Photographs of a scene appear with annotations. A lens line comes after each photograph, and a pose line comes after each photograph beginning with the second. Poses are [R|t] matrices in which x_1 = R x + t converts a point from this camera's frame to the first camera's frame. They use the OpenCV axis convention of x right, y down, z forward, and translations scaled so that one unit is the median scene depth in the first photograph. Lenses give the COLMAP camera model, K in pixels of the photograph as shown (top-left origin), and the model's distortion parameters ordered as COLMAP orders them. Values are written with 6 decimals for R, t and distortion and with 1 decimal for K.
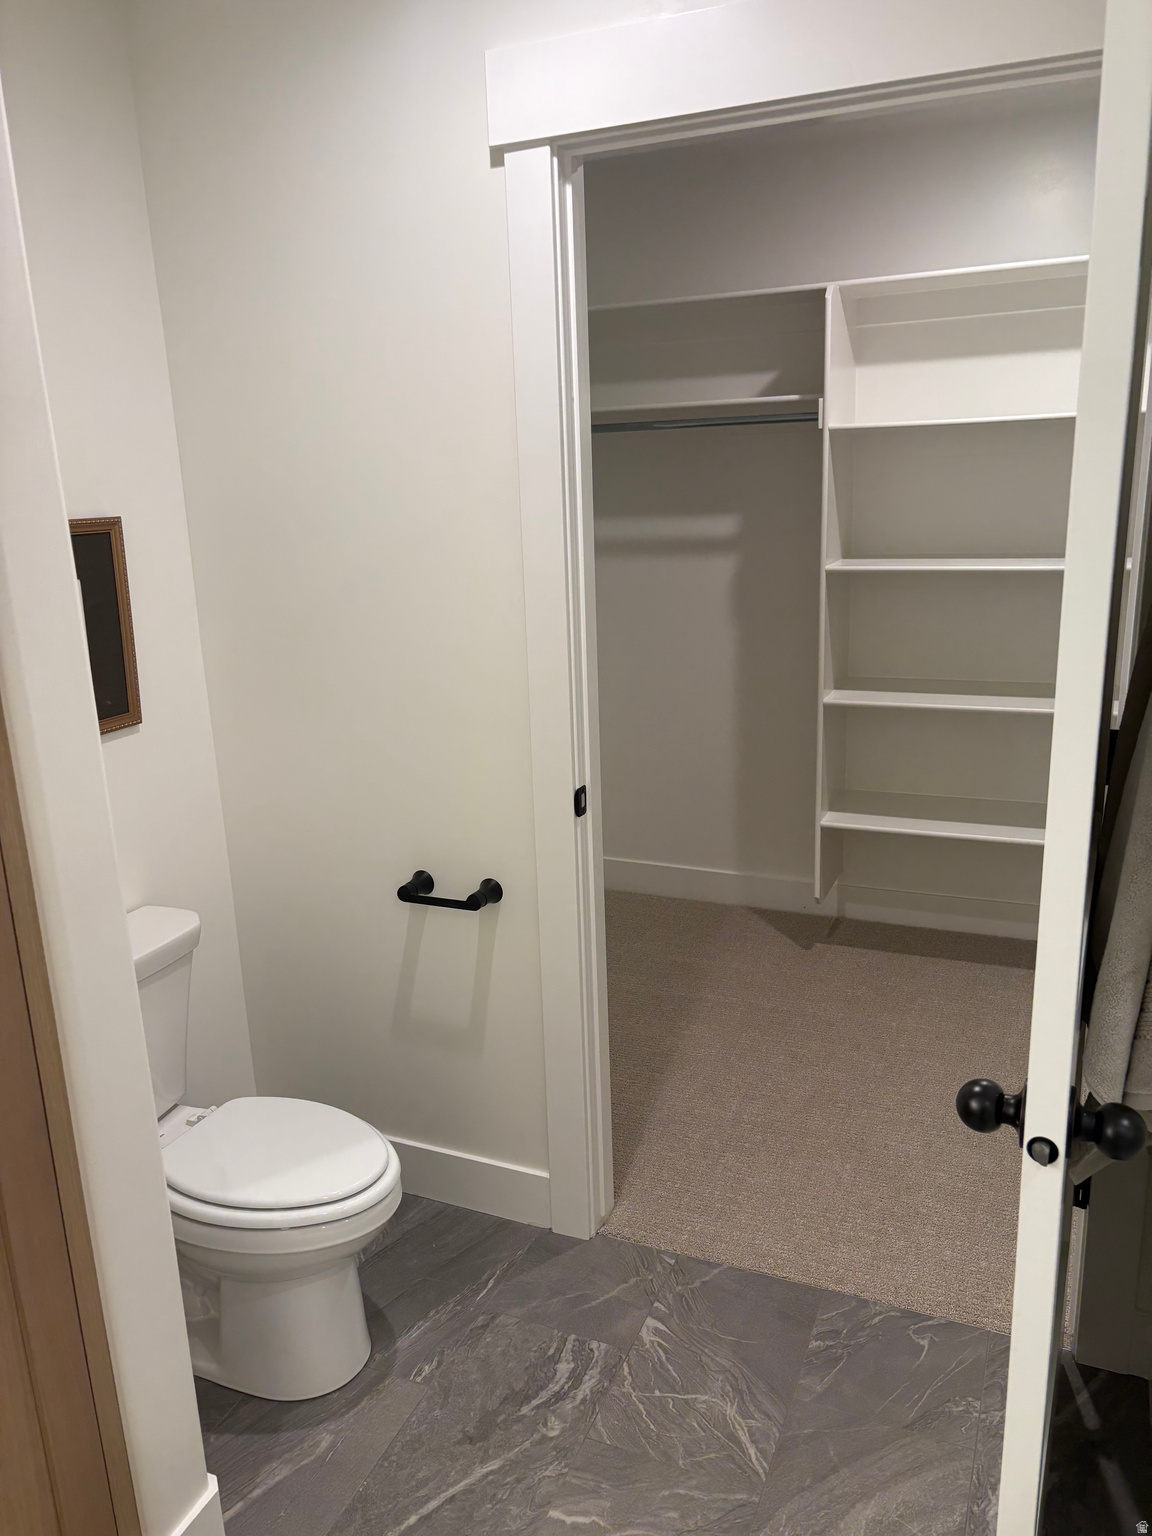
lens RADIAL K [[1162.7, 0, 582.7], [0, 1162.7, 767.3], [0, 0, 1]] dist [0.046114, -0.038024]
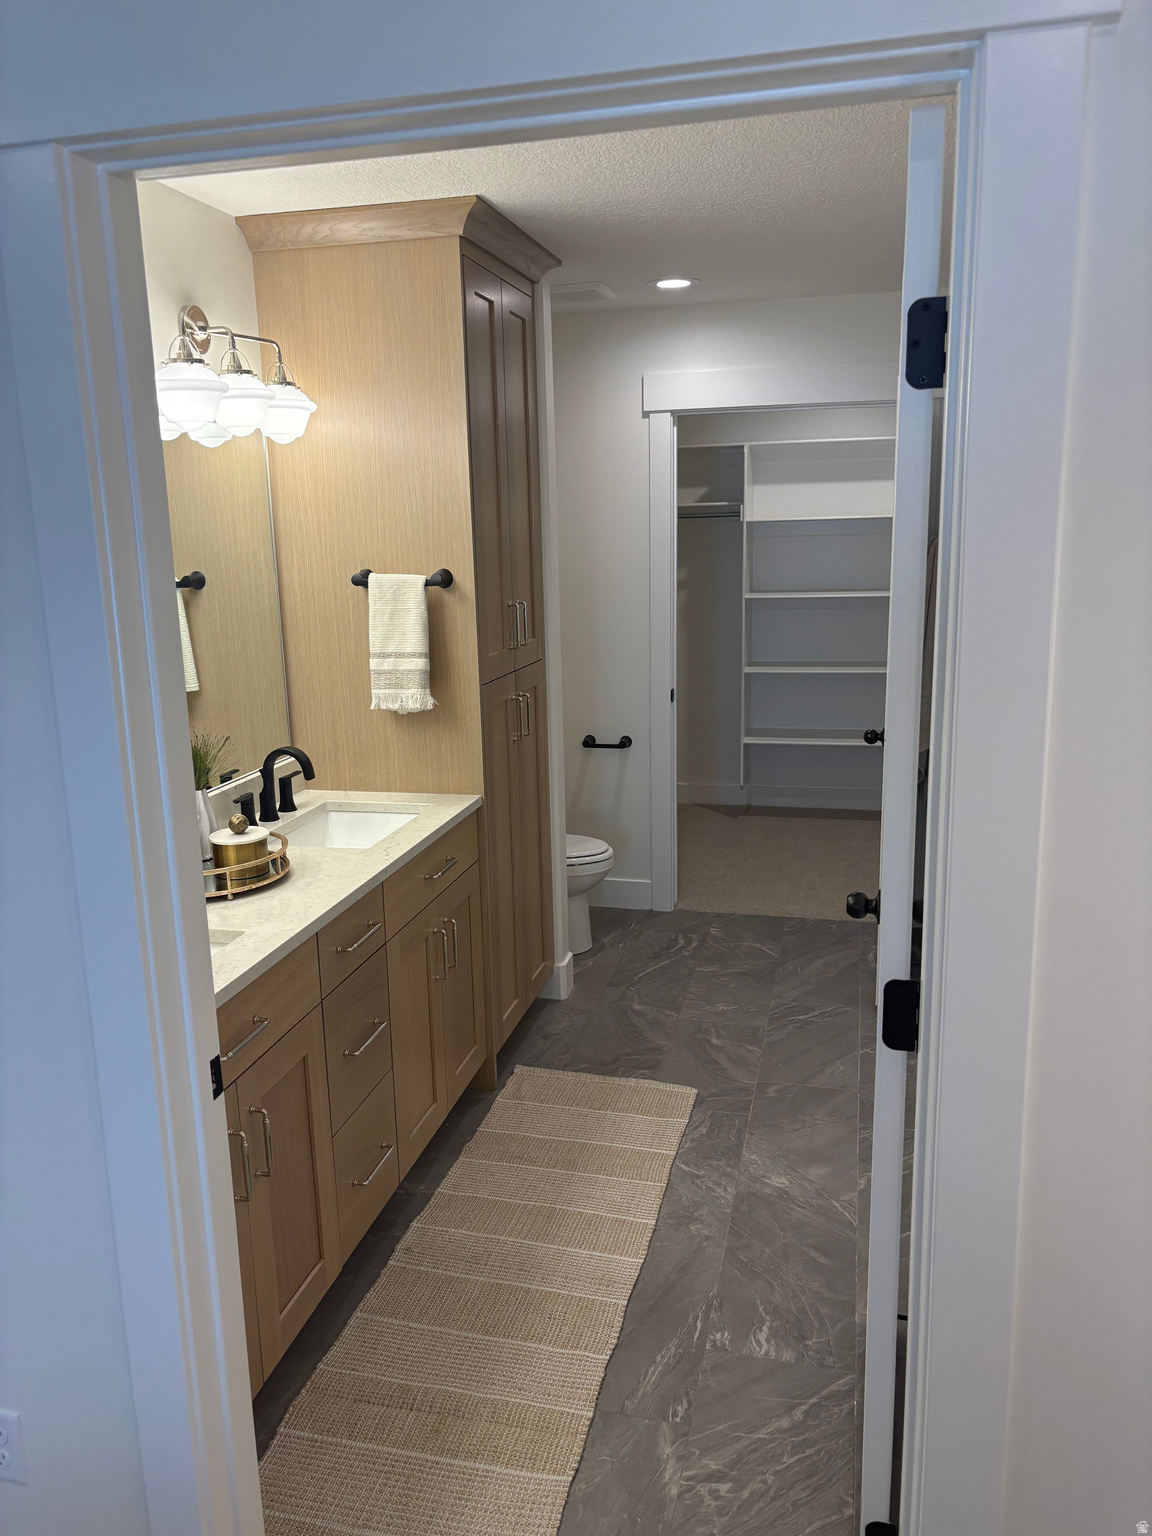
lens RADIAL K [[1162.7, 0, 570.9], [0, 1162.7, 768.0], [0, 0, 1]] dist [0.046114, -0.038024]
pose [[0.986909, -0.021181, 0.159883, -0.510290], [0.028854, 0.998533, -0.045822, 0.245780], [-0.158678, 0.049836, 0.986072, -1.050027]]
